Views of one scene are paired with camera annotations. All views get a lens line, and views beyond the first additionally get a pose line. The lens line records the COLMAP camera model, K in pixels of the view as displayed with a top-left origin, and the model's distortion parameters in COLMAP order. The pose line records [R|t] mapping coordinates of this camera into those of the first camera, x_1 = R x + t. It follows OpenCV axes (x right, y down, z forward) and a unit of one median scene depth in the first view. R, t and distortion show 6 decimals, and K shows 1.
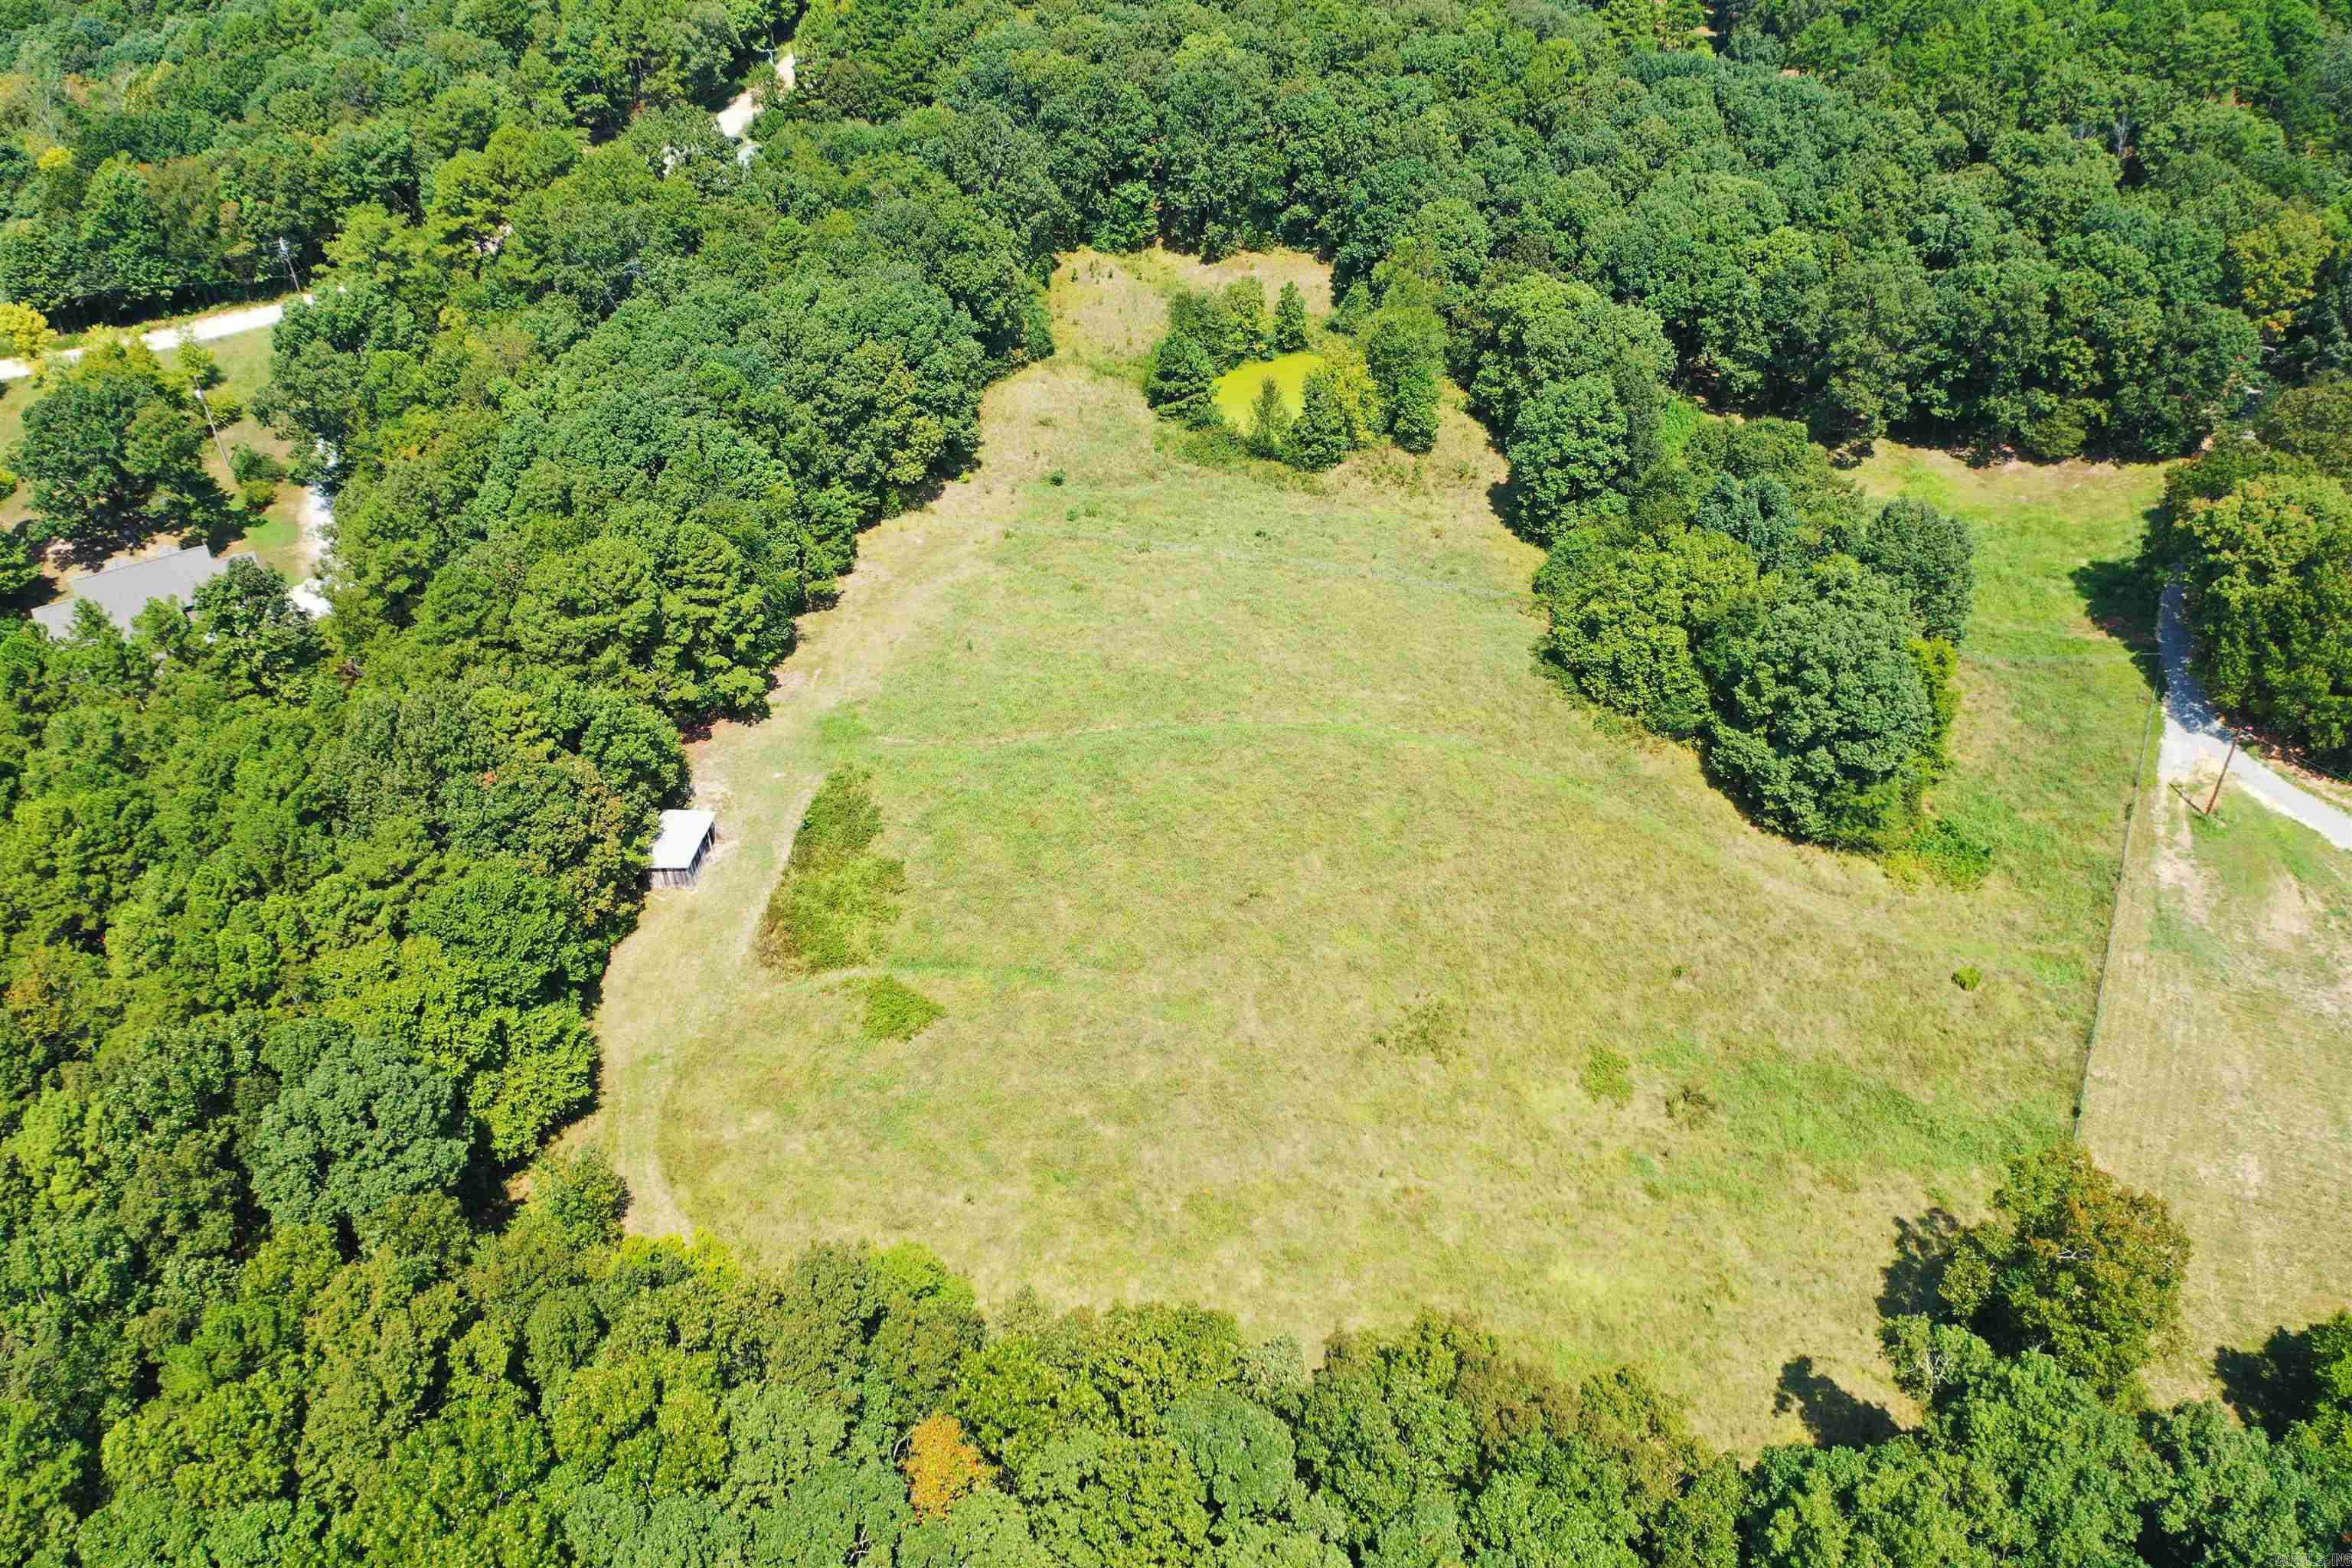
lens RADIAL K [[1899.9, 0, 1175.5], [0, 1899.9, 783.2], [0, 0, 1]] dist [-0.004633, -0.004513]
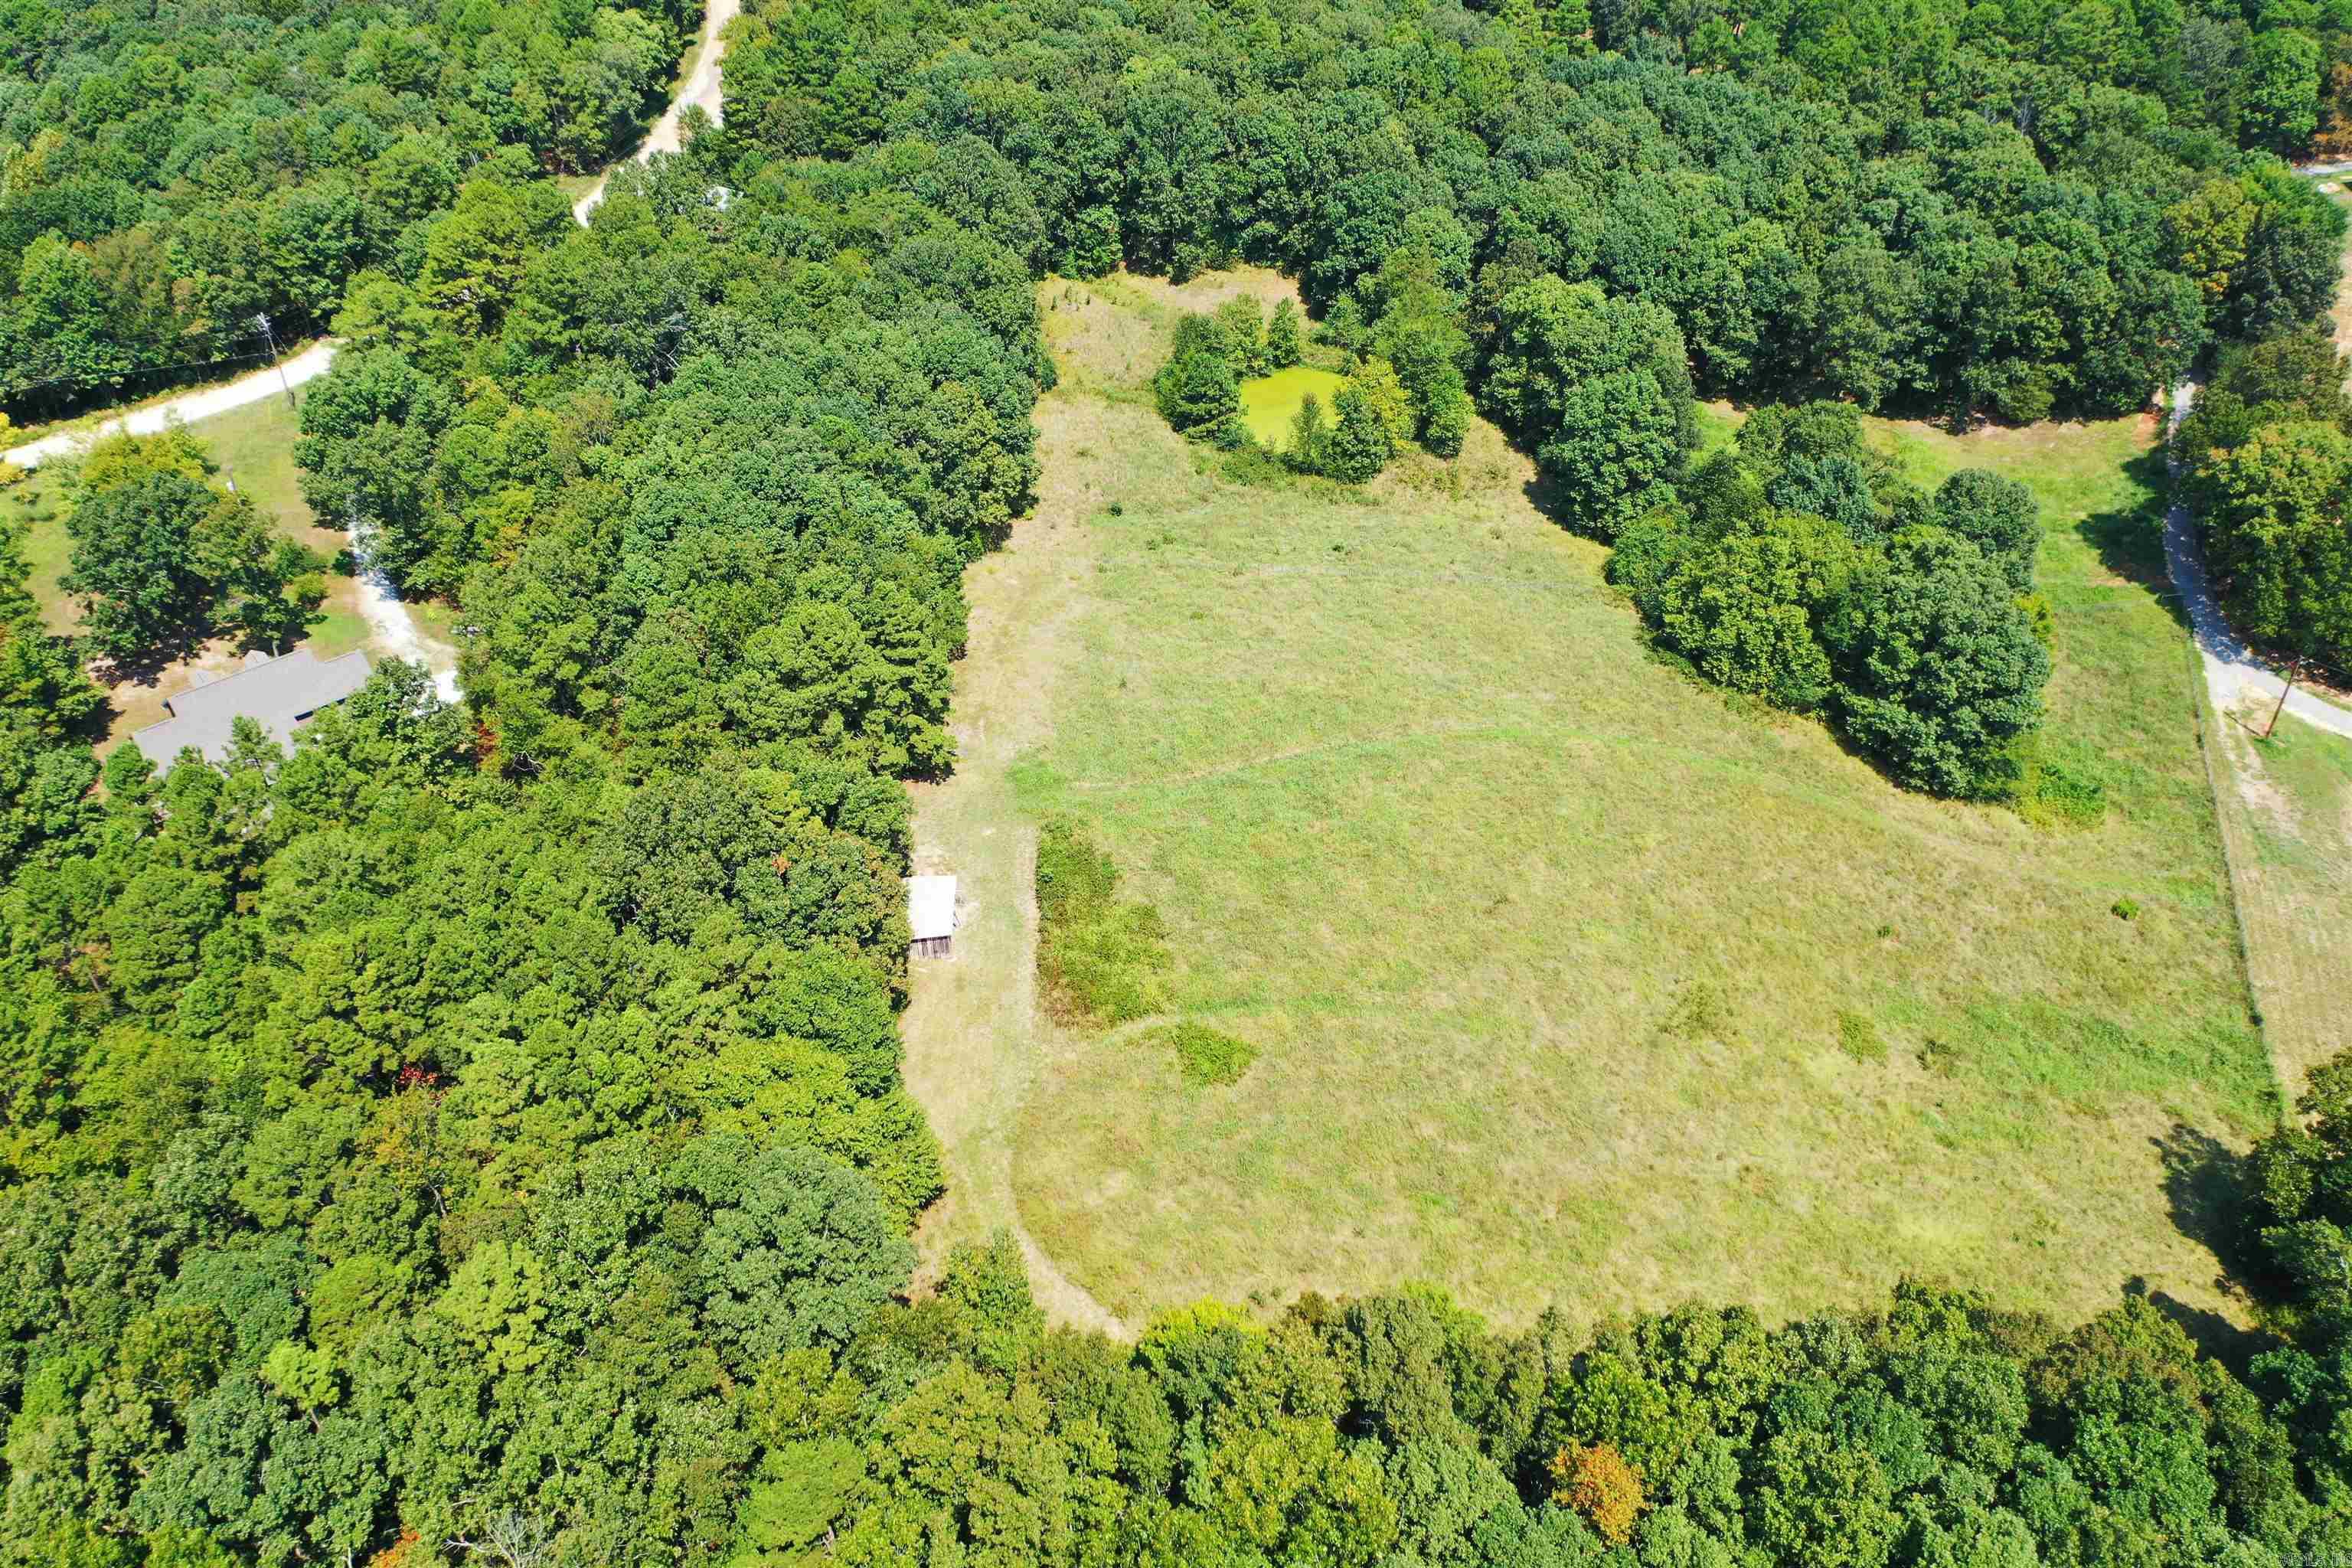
lens RADIAL K [[1899.9, 0, 1174.6], [0, 1899.9, 783.9], [0, 0, 1]] dist [-0.004633, -0.004513]
pose [[0.983659, -0.096263, 0.152147, -0.227052], [0.097085, 0.995274, 0.002034, -0.018572], [-0.151624, 0.012770, 0.988356, 0.017507]]
